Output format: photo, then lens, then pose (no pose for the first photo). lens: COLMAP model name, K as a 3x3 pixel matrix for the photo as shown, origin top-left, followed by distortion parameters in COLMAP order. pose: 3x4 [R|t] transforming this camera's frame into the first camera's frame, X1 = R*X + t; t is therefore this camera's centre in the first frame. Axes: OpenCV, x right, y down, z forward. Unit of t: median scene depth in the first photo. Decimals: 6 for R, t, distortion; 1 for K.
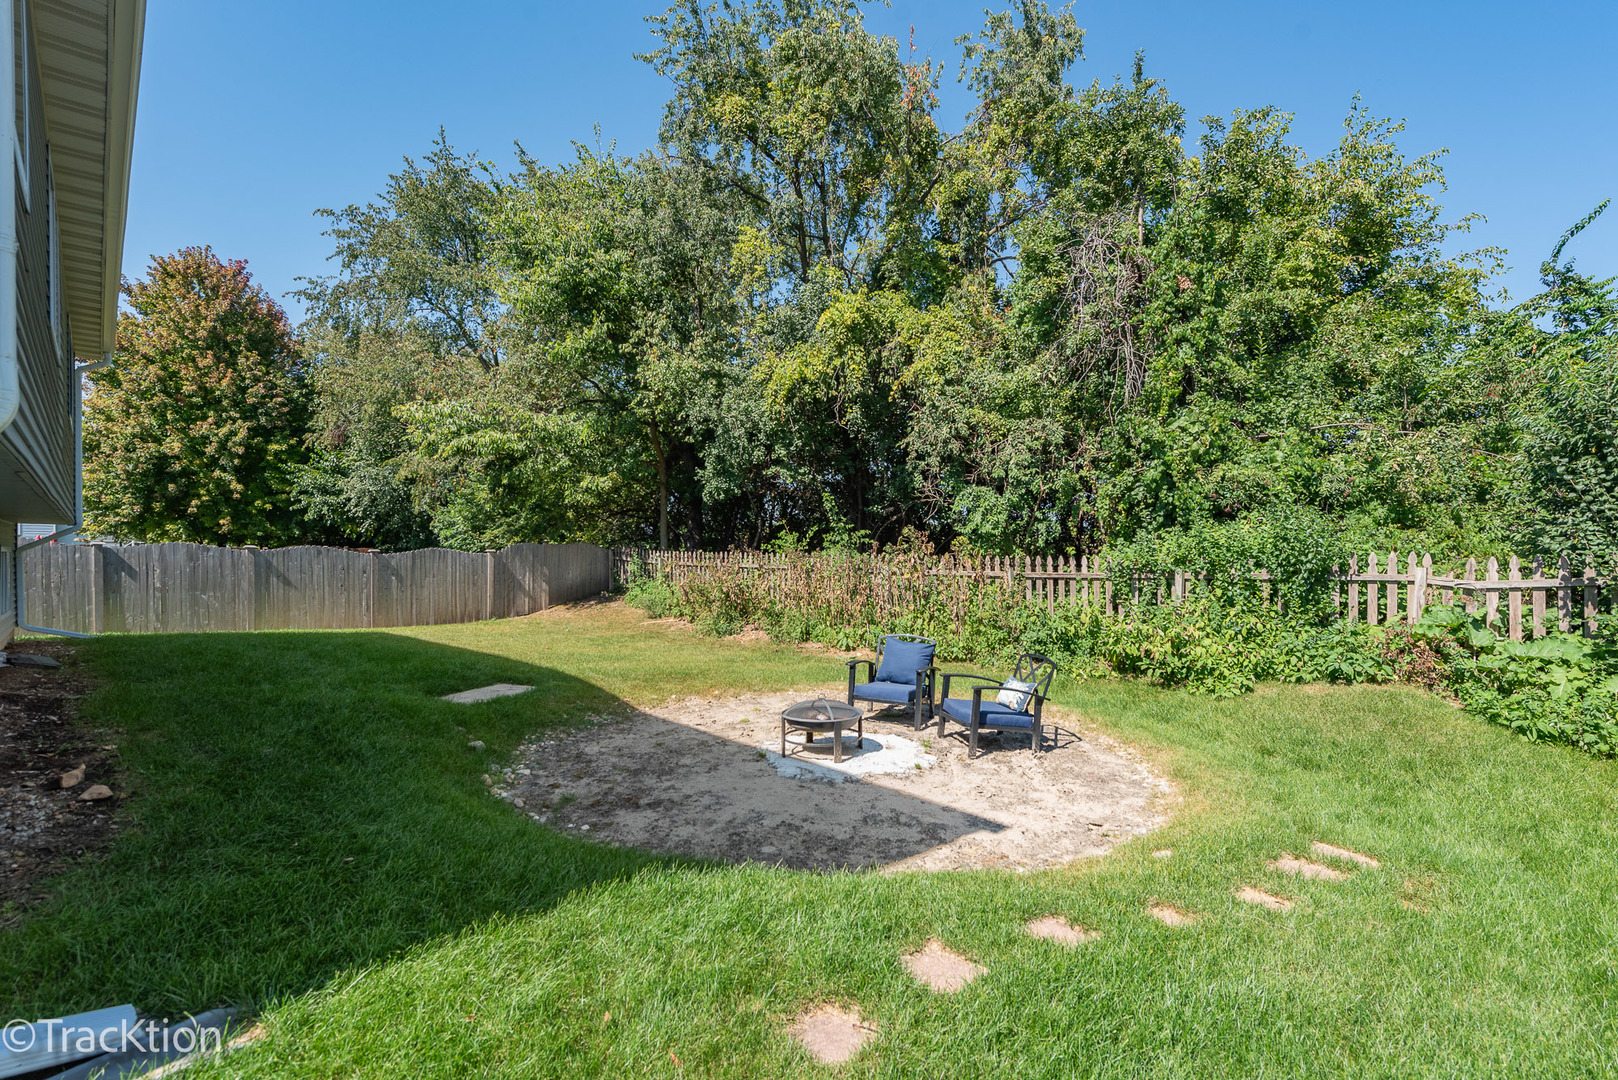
lens RADIAL K [[732.7, 0, 838.2], [0, 732.7, 565.8], [0, 0, 1]] dist [0.015996, -0.002205]
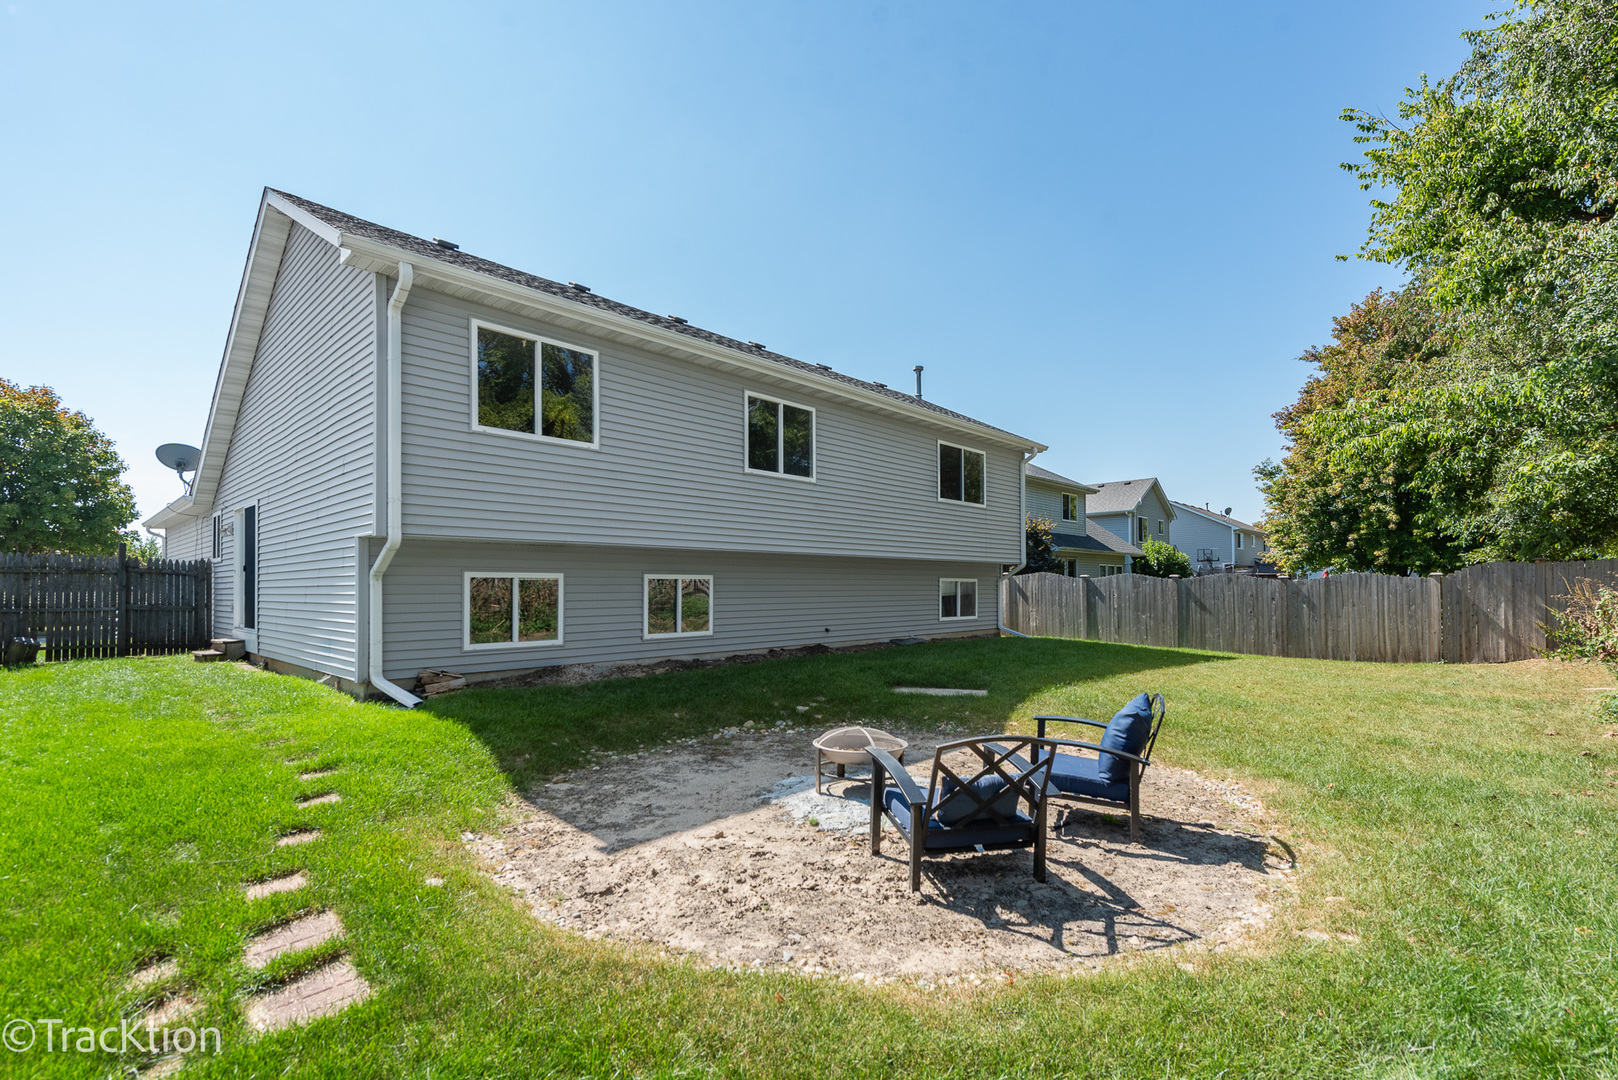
lens RADIAL K [[732.7, 0, 792.7], [0, 732.7, 591.1], [0, 0, 1]] dist [0.015996, -0.002205]
pose [[0.013076, -0.003820, -0.999907, 0.439420], [-0.010192, 0.999940, -0.003953, 0.011404], [0.999863, 0.010243, 0.013036, 0.463604]]
